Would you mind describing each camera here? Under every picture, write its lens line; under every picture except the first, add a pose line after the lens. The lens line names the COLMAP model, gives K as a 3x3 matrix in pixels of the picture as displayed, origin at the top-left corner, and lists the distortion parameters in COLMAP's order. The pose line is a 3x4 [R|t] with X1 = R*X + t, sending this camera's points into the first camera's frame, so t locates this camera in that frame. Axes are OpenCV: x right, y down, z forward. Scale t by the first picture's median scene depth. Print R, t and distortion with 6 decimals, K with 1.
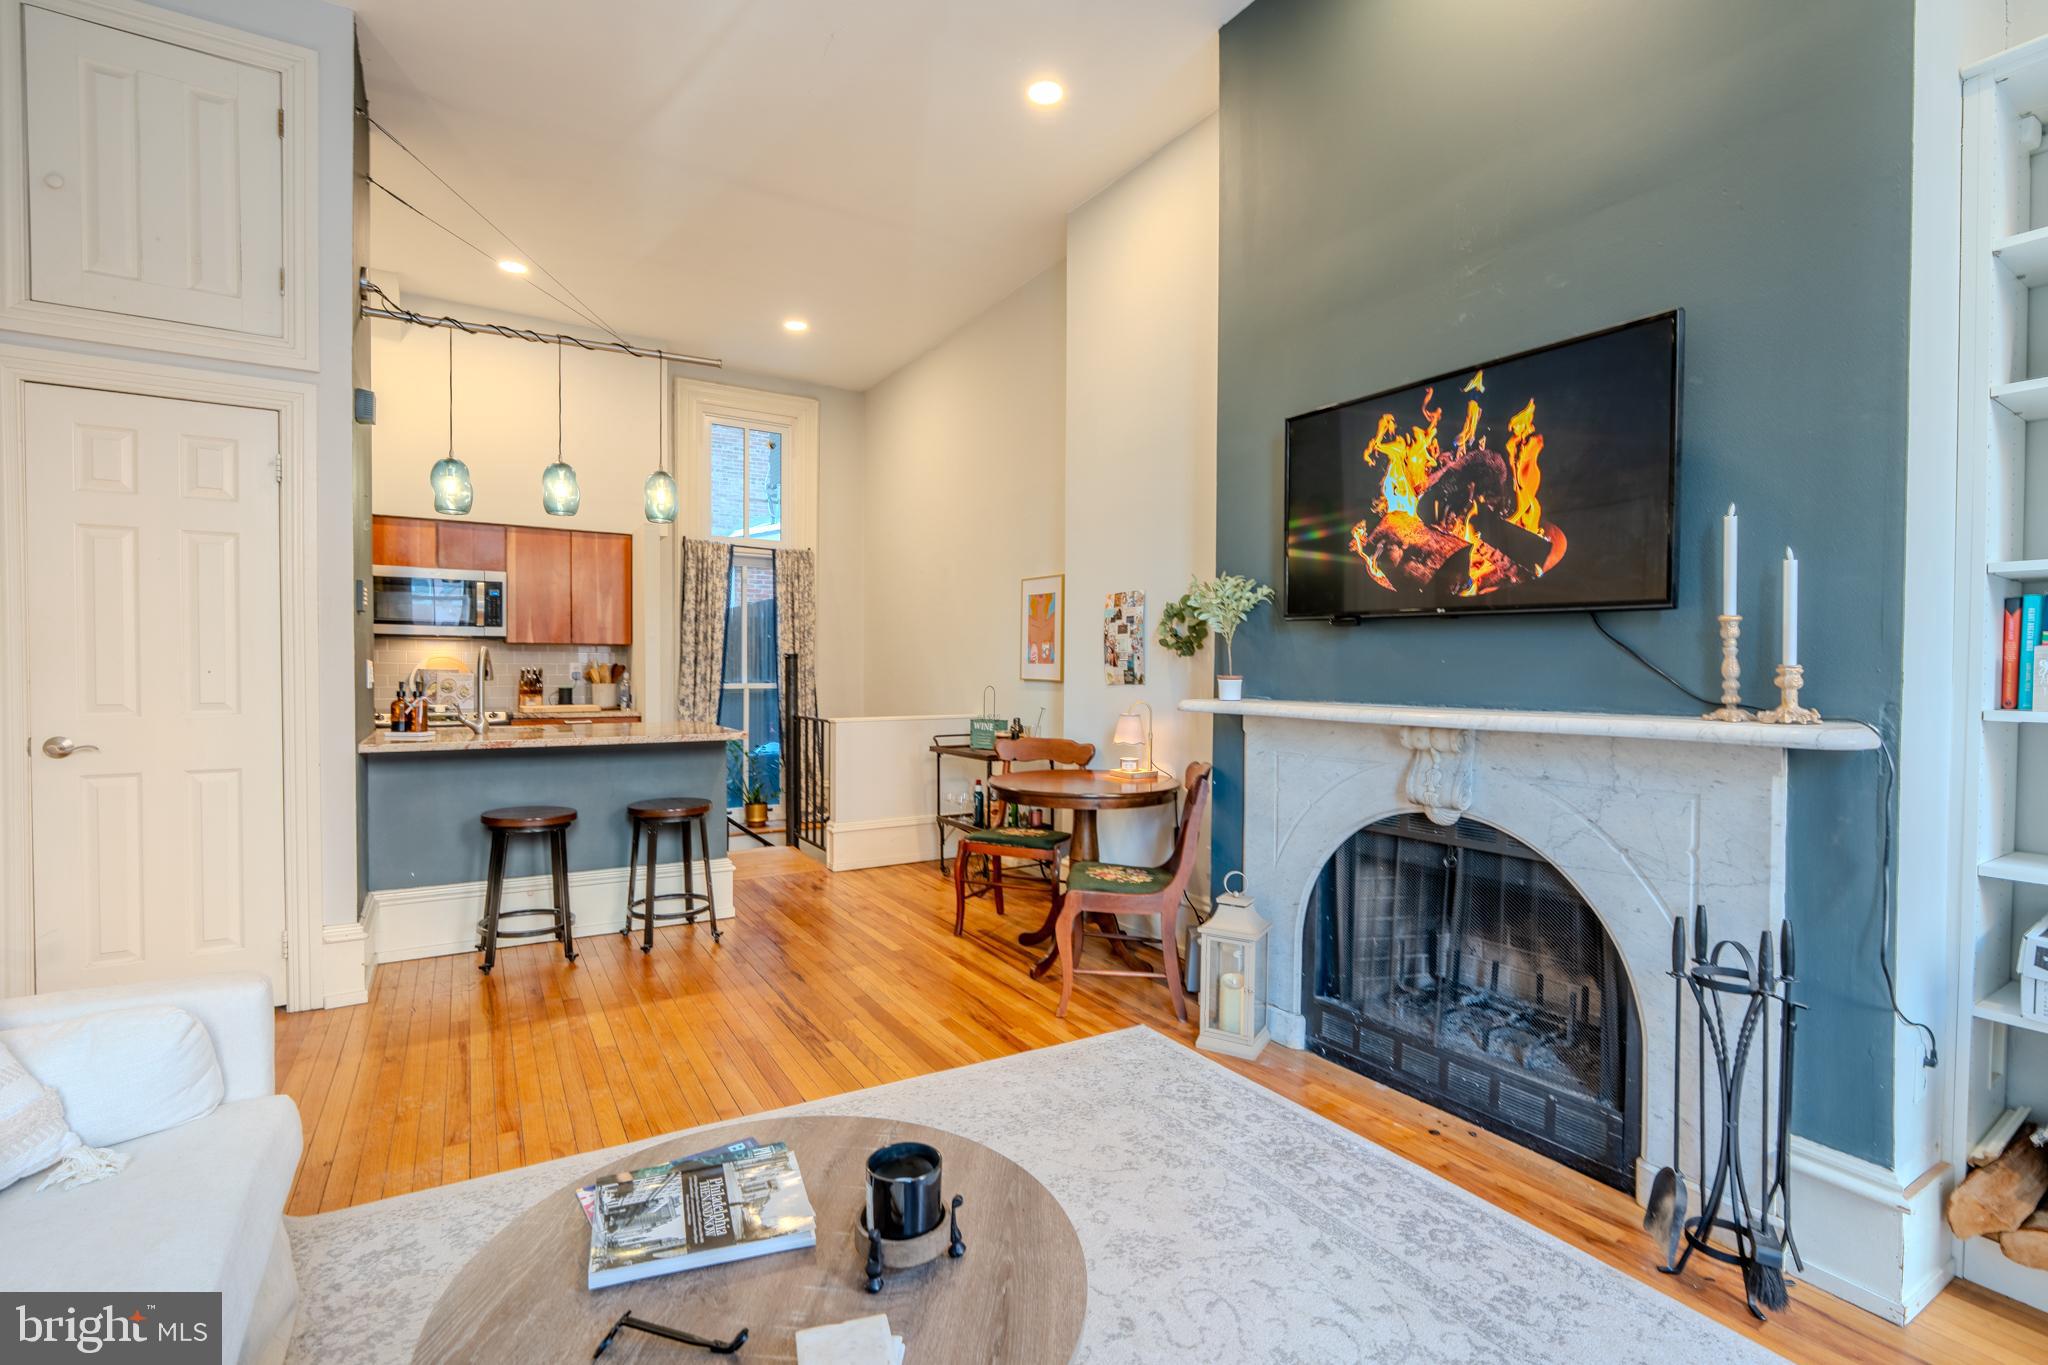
lens RADIAL K [[906.5, 0, 1024.0], [0, 906.5, 682.5], [0, 0, 1]] dist [-0.010124, 0.000396]
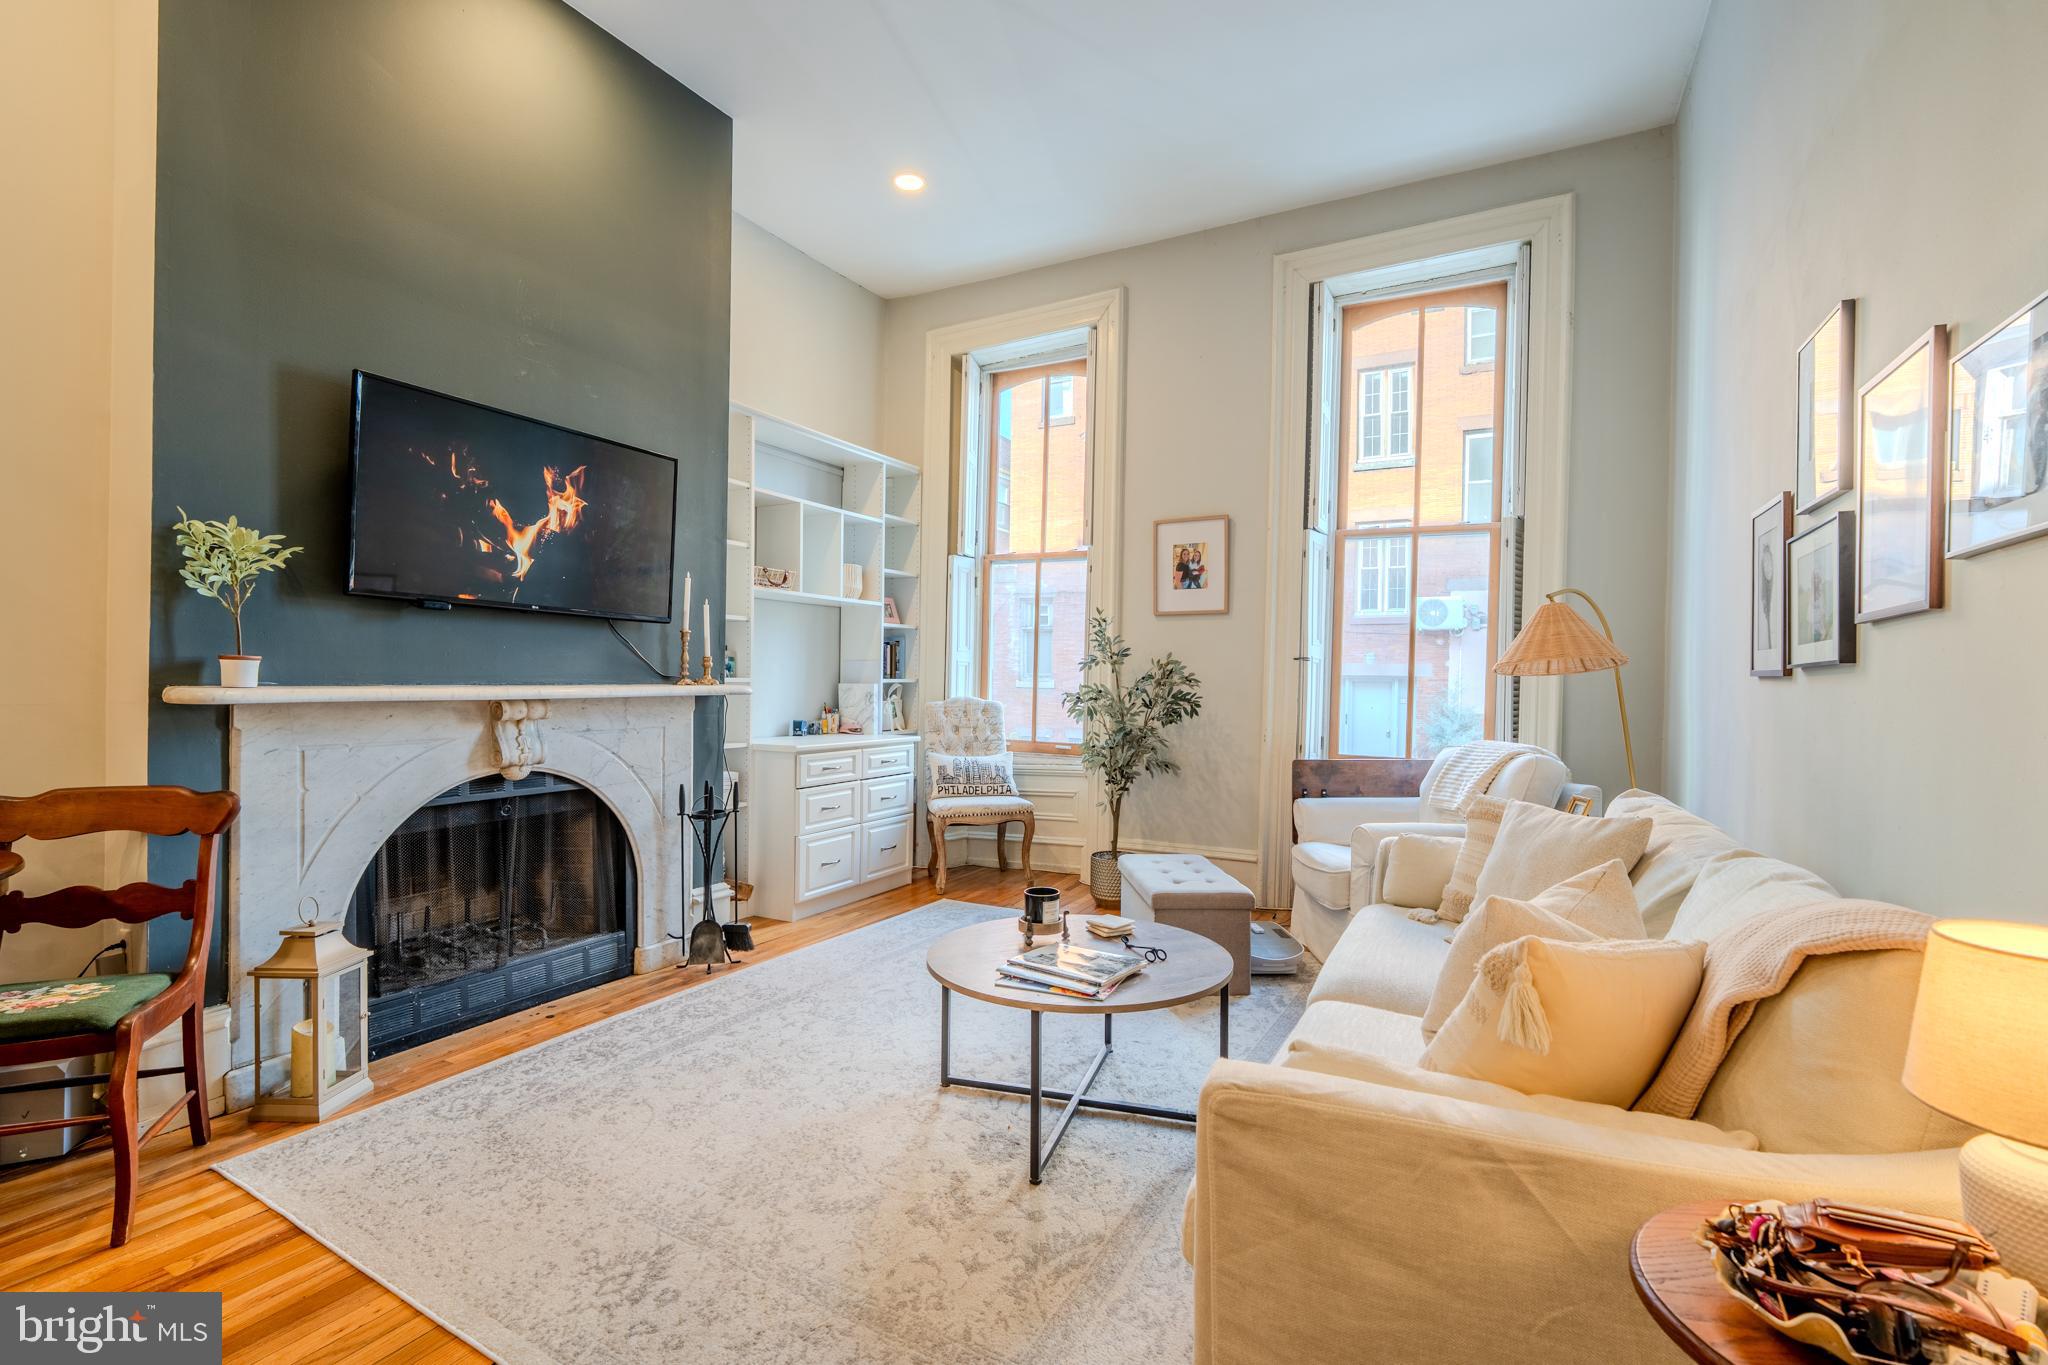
lens RADIAL K [[906.5, 0, 1024.0], [0, 906.5, 682.5], [0, 0, 1]] dist [-0.010124, 0.000396]
pose [[-0.489155, -0.019215, 0.871985, -0.442915], [-0.003271, 0.999791, 0.020196, -0.001018], [-0.872191, 0.007027, -0.489115, 0.468811]]
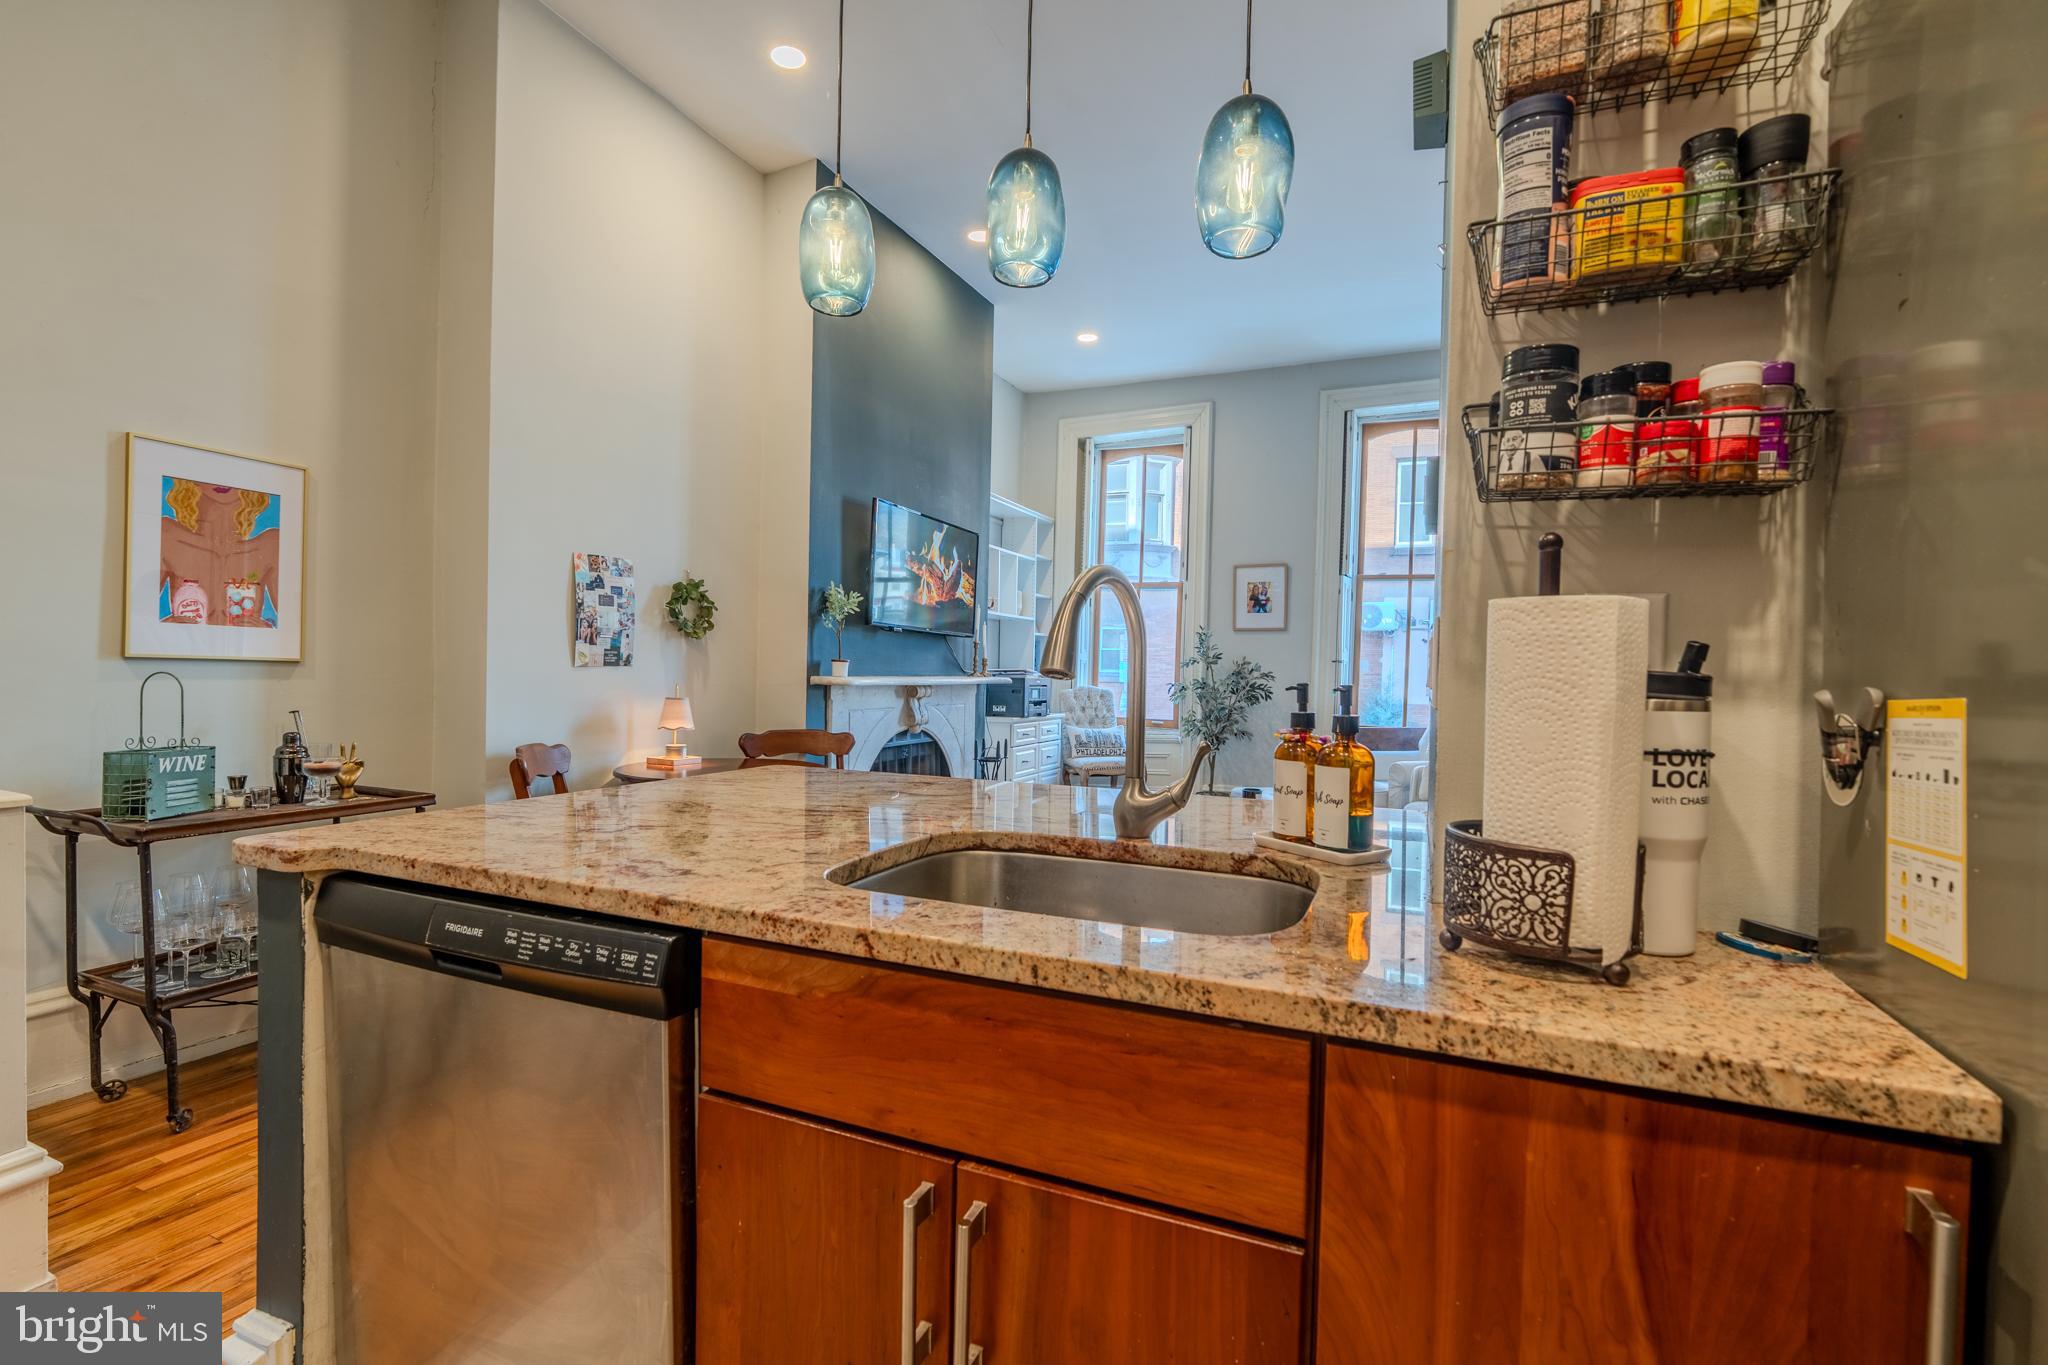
lens RADIAL K [[906.5, 0, 1024.0], [0, 906.5, 682.5], [0, 0, 1]] dist [-0.010124, 0.000396]
pose [[-0.560894, -0.029679, 0.827356, -0.640615], [-0.011517, 0.999540, 0.028048, -0.008359], [-0.827808, 0.006203, -0.560978, 0.912858]]
